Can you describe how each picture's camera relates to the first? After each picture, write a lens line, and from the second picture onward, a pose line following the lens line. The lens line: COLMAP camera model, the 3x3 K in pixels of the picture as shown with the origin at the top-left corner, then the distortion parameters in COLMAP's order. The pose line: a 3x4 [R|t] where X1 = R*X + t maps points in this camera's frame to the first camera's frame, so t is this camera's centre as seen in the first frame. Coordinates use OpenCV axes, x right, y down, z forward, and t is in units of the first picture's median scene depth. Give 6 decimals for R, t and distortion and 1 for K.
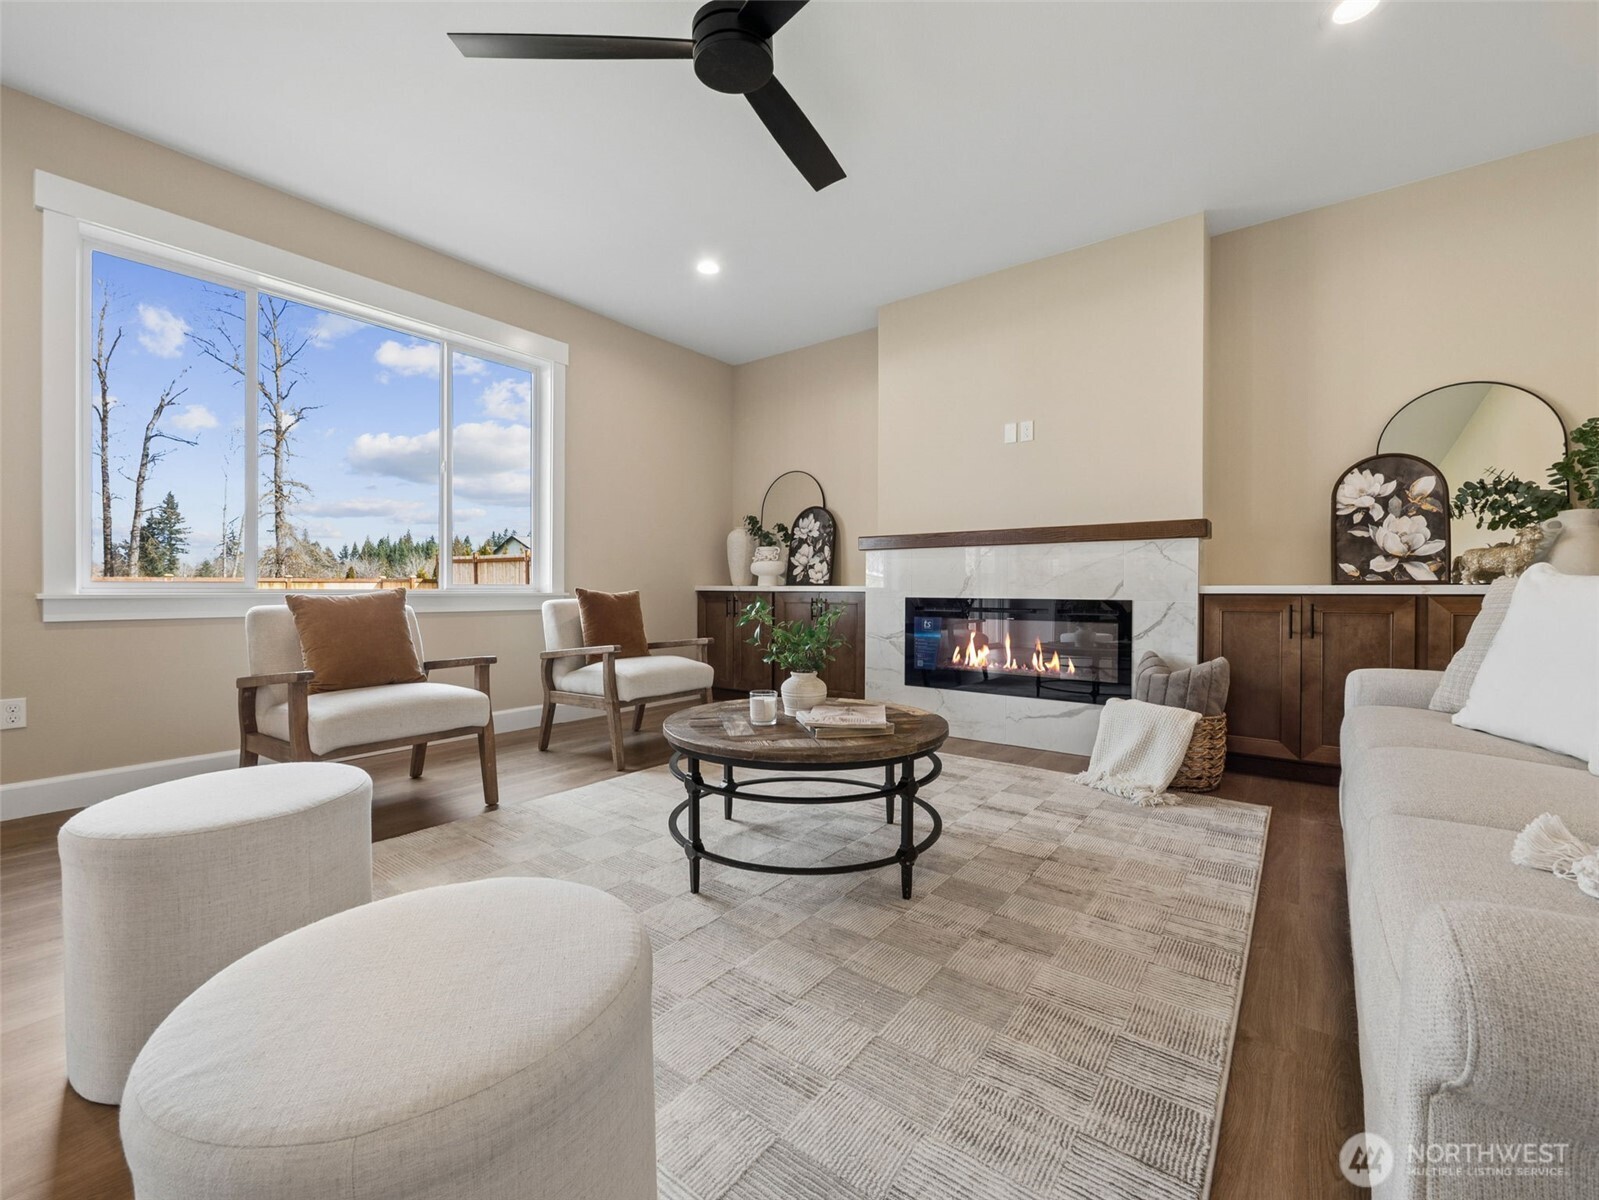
lens RADIAL K [[665.1, 0, 799.5], [0, 665.1, 600.0], [0, 0, 1]] dist [-0.007921, -0.000138]
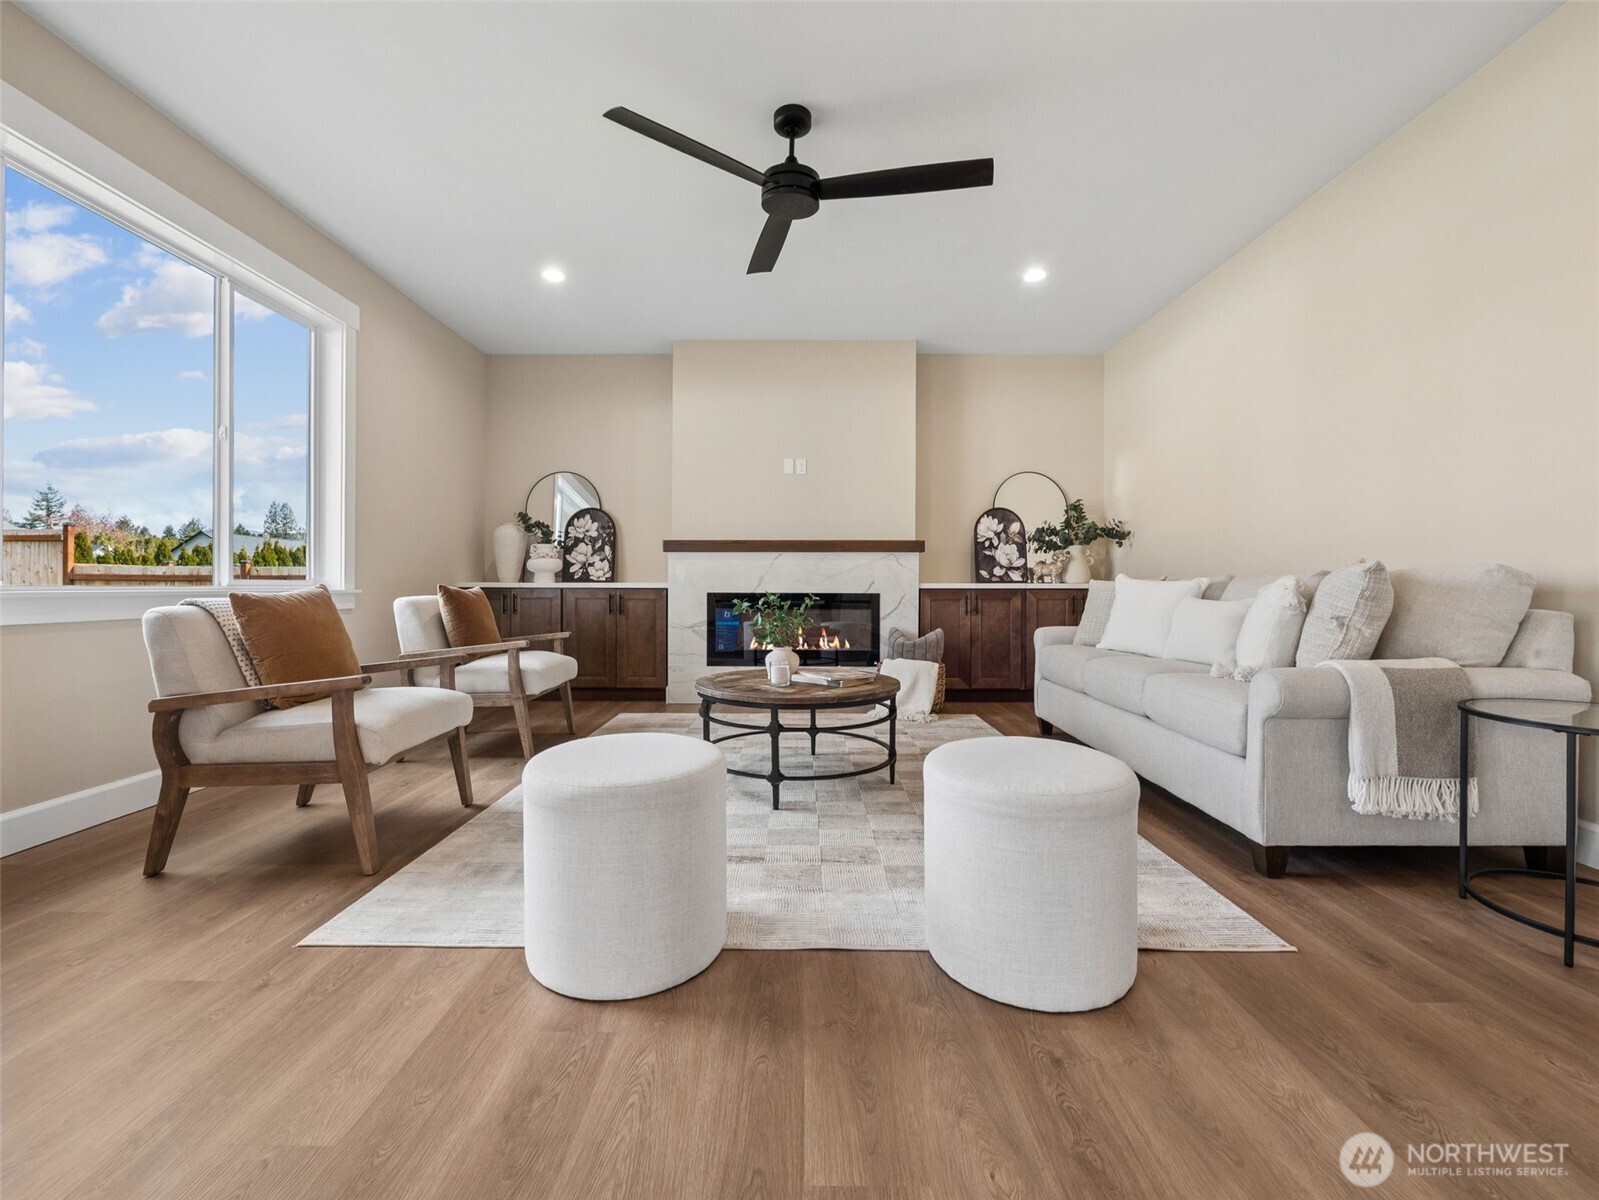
lens RADIAL K [[662.4, 0, 799.6], [0, 662.4, 592.0], [0, 0, 1]] dist [-0.000773, 0.000050]
pose [[0.795226, -0.005639, 0.606287, -0.544954], [0.010270, 0.999939, -0.004170, 0.001985], [-0.606226, 0.009543, 0.795235, -0.059750]]
